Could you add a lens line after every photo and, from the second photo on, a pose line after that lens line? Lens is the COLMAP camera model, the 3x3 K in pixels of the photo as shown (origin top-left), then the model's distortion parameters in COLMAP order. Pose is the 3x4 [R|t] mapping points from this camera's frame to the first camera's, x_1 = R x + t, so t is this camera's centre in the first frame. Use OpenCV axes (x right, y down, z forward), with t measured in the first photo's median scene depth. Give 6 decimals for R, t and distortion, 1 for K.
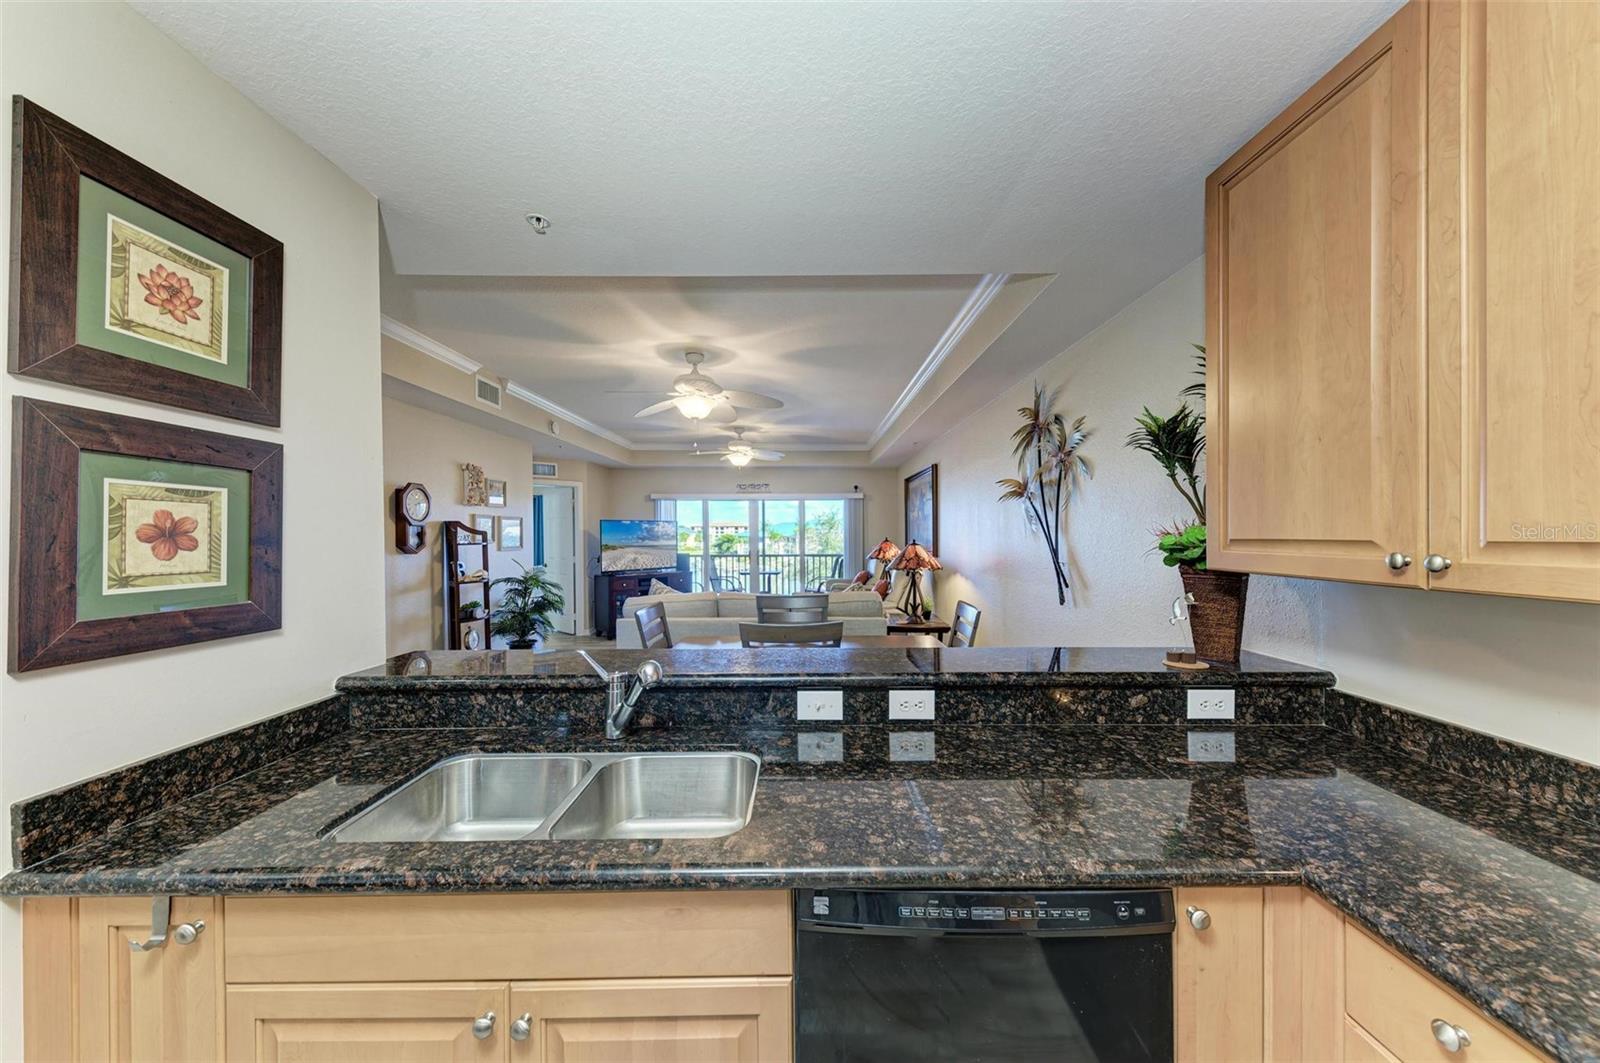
lens RADIAL K [[549.0, 0, 807.8], [0, 549.0, 532.8], [0, 0, 1]] dist [0.012953, -0.000794]
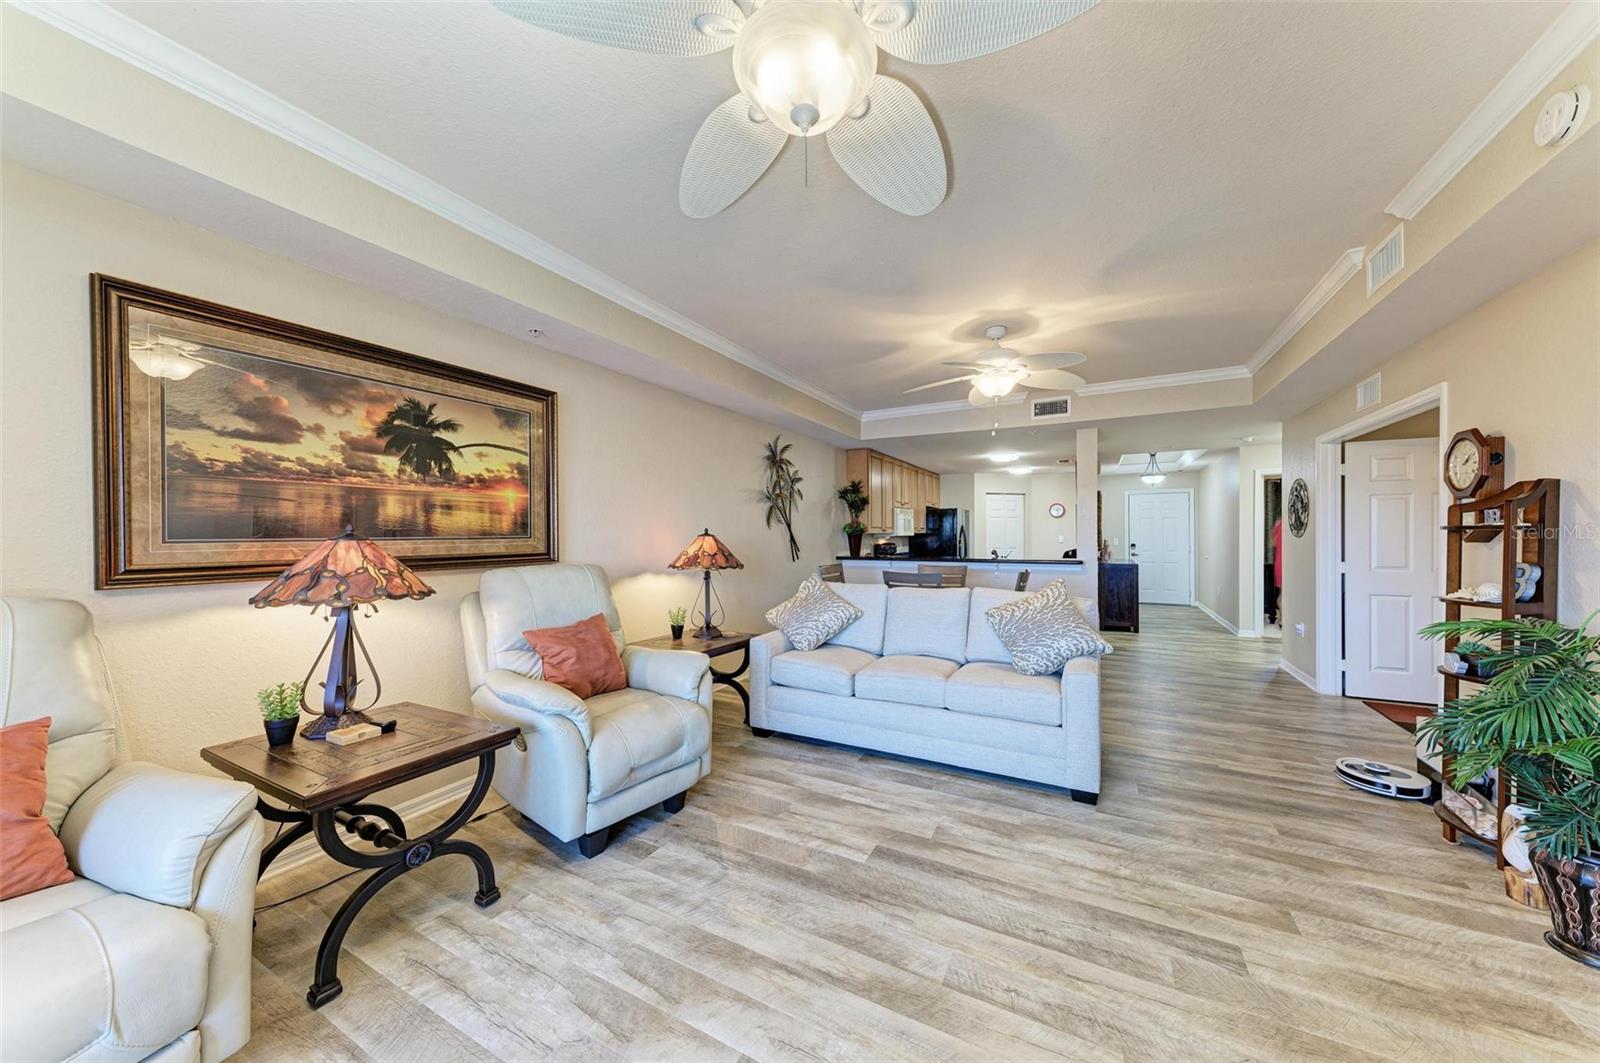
lens RADIAL K [[549.0, 0, 792.0], [0, 549.0, 539.8], [0, 0, 1]] dist [0.012953, -0.000794]
pose [[-0.873164, -0.000286, 0.487426, -0.973271], [0.005914, 0.999920, 0.011180, 0.066307], [-0.487390, 0.012645, -0.873093, 5.440326]]
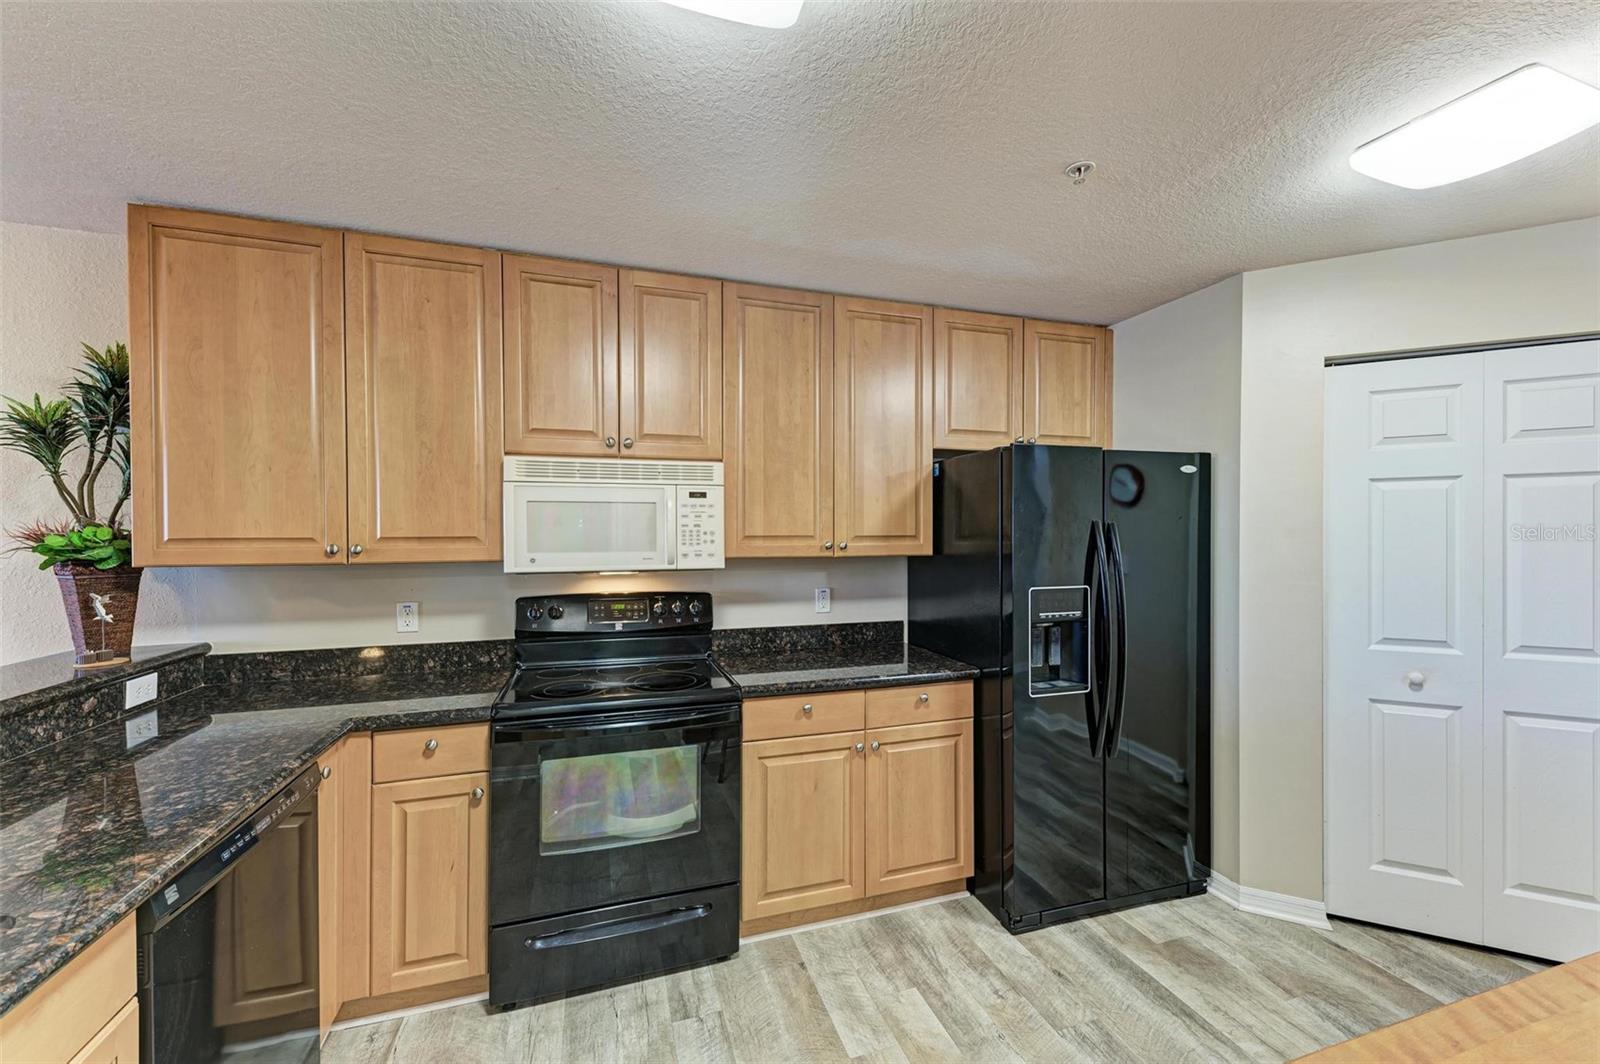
lens RADIAL K [[618.8, 0, 793.7], [0, 618.8, 532.9], [0, 0, 1]] dist [0.014298, -0.002543]
pose [[-0.297837, 0.001147, 0.954616, -0.831683], [0.001073, 0.999999, -0.000867, 0.002057], [-0.954616, 0.000766, -0.297838, 0.139804]]
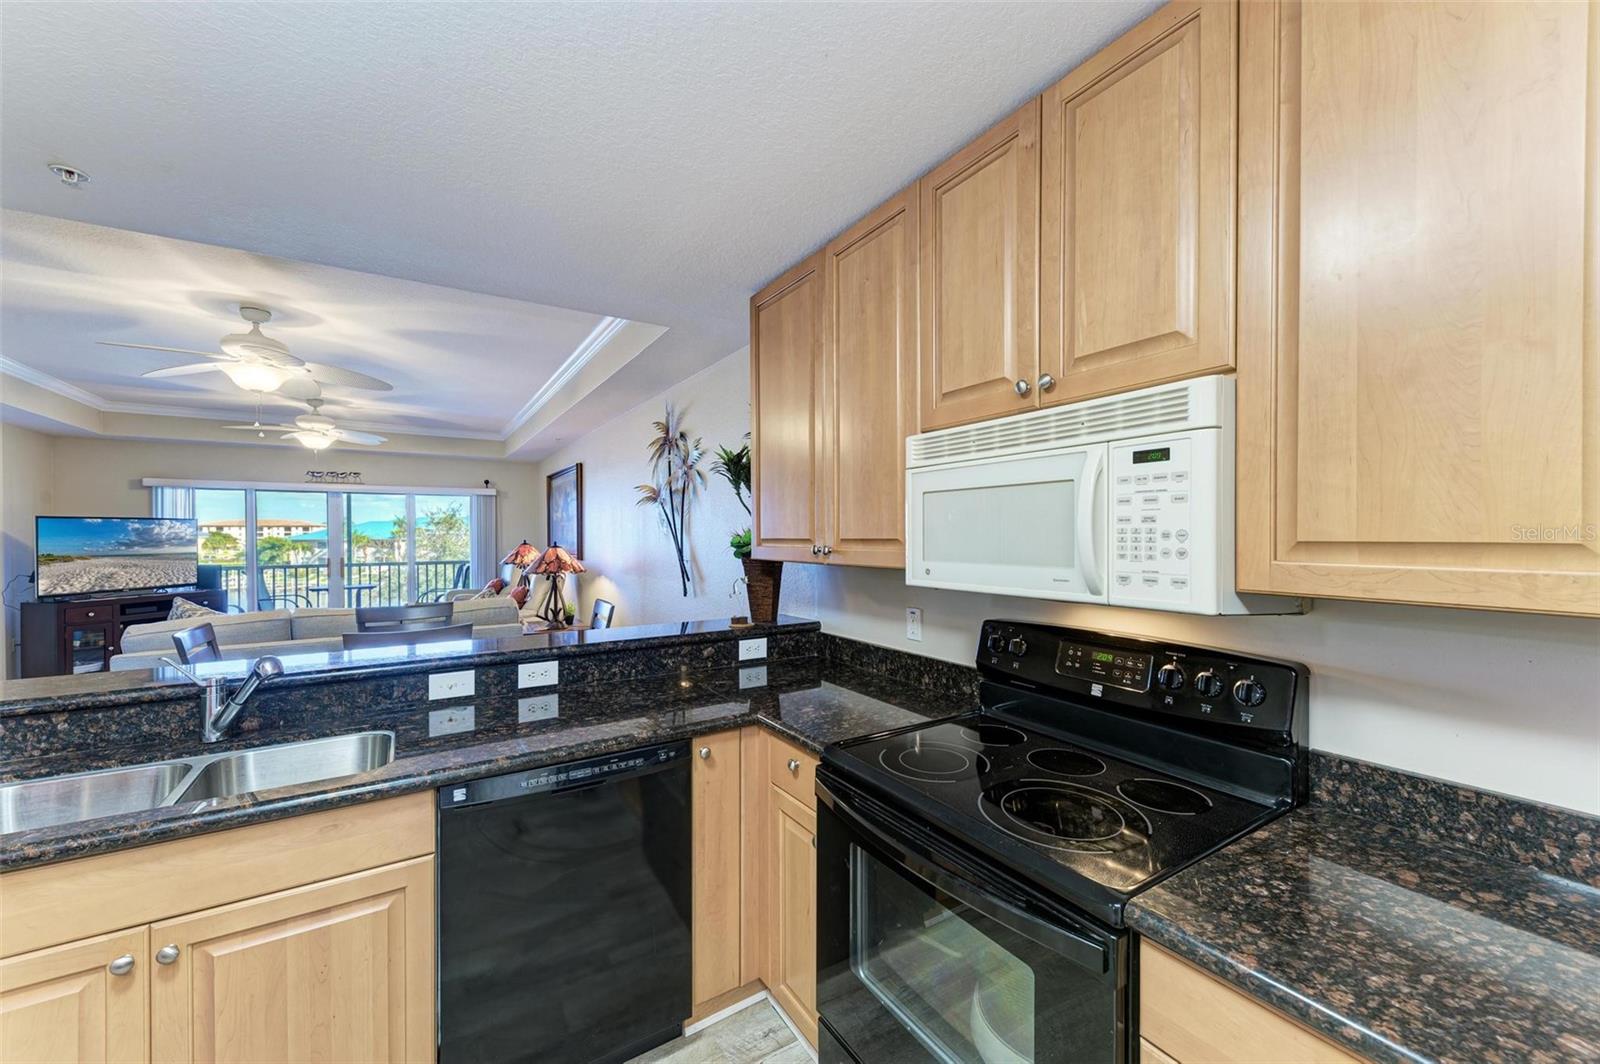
lens RADIAL K [[618.8, 0, 806.1], [0, 618.8, 533.2], [0, 0, 1]] dist [0.014298, -0.002543]
pose [[0.845591, -0.001070, 0.533830, -0.045228], [0.002168, 0.999997, -0.001430, -0.000788], [-0.533826, 0.002366, 0.845591, -0.492591]]
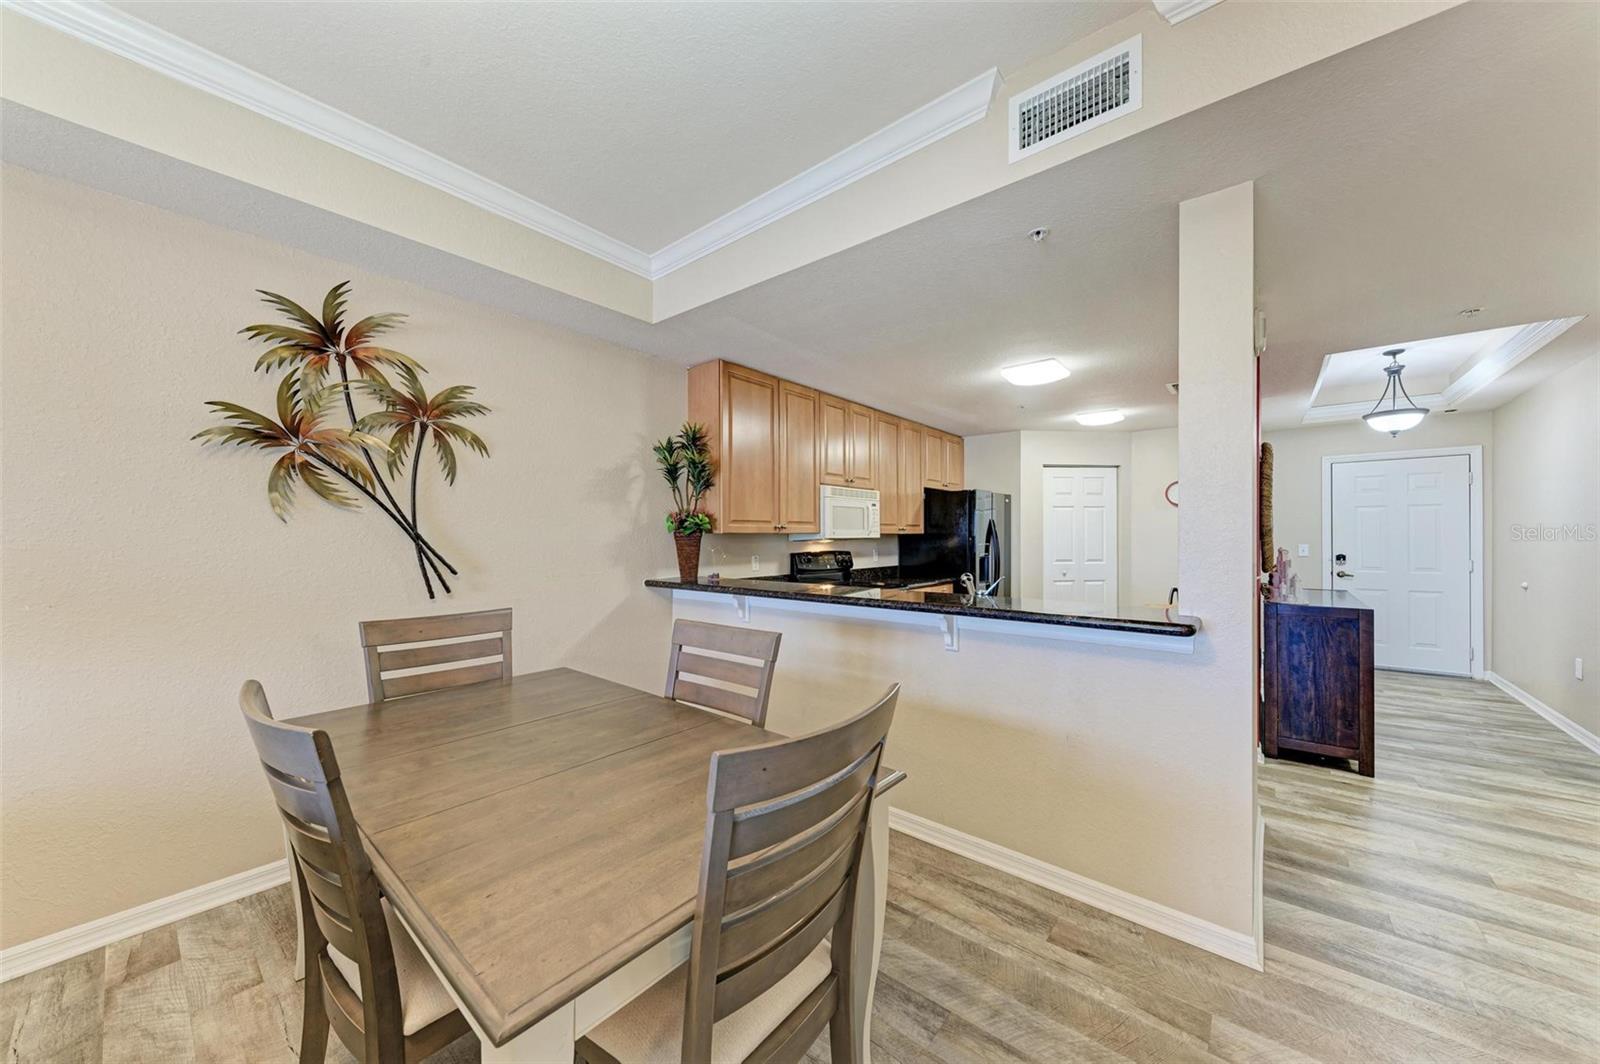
lens RADIAL K [[562.5, 0, 788.8], [0, 562.5, 541.0], [0, 0, 1]] dist [-0.001455, -0.000498]
pose [[-0.757092, -0.000194, 0.653309, -0.996946], [0.004346, 0.999976, 0.005334, 0.088433], [-0.653294, 0.006878, -0.757073, 2.594044]]
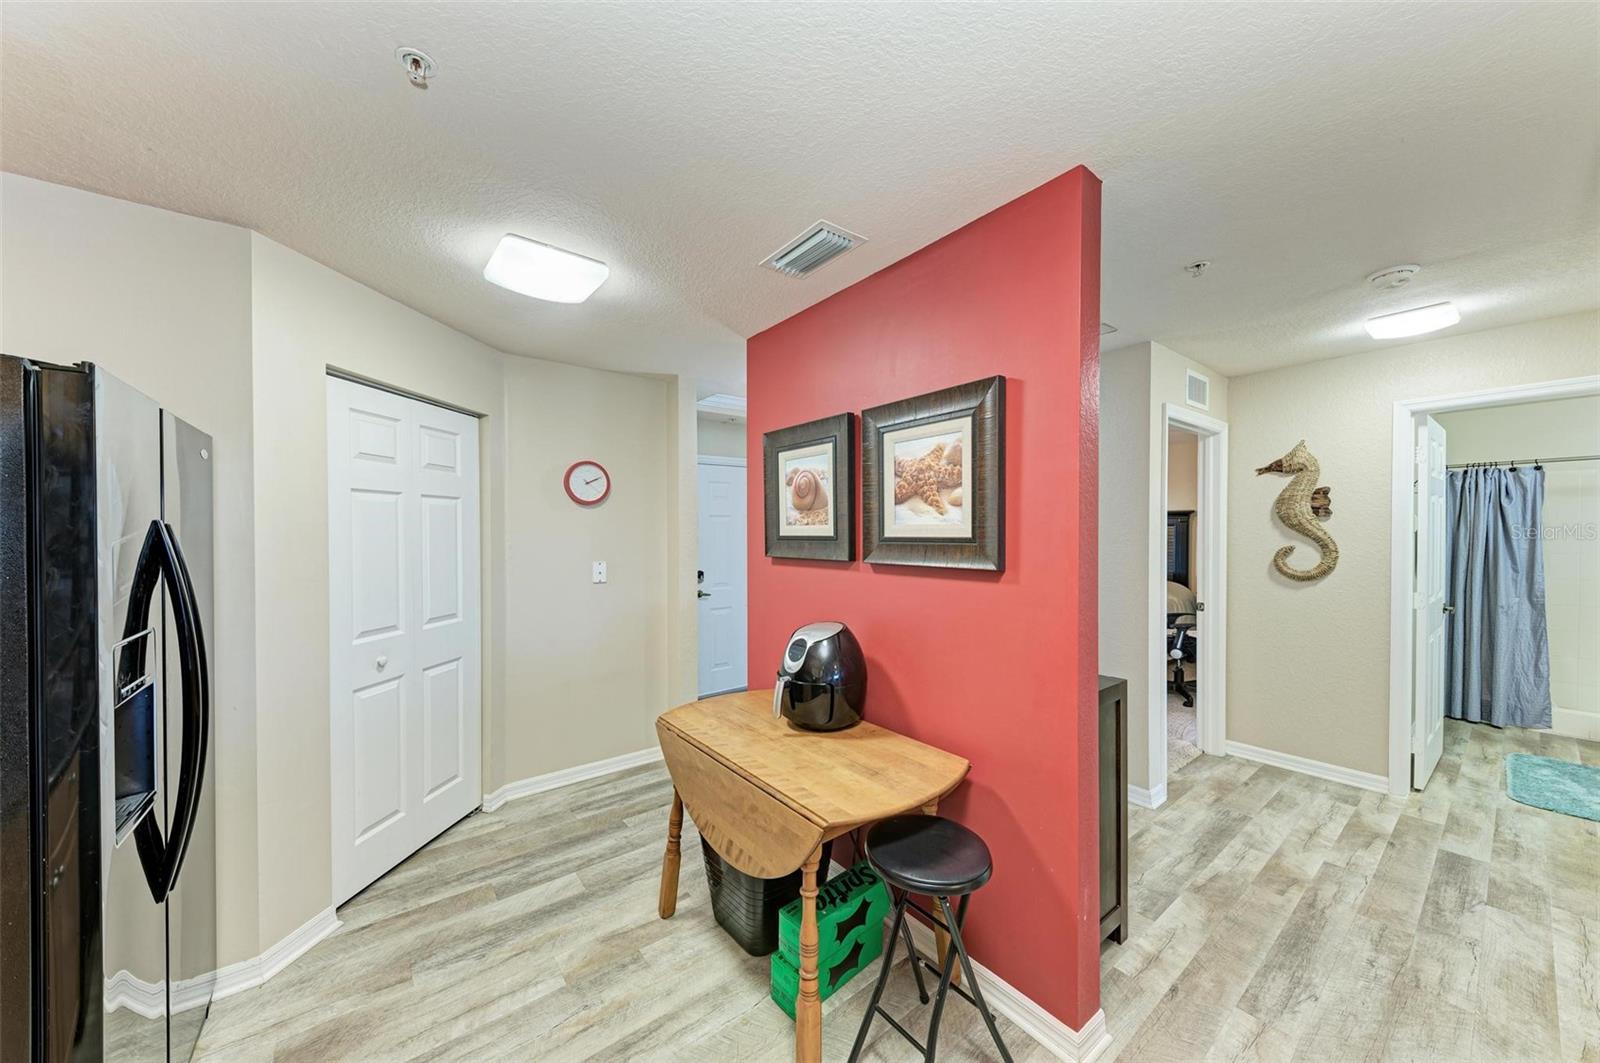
lens RADIAL K [[562.5, 0, 810.0], [0, 562.5, 534.7], [0, 0, 1]] dist [-0.001455, -0.000498]
pose [[-0.789967, 0.010745, -0.613055, 0.125764], [0.008797, 0.999942, 0.006189, -0.004743], [0.613086, -0.000504, -0.790016, 0.262031]]
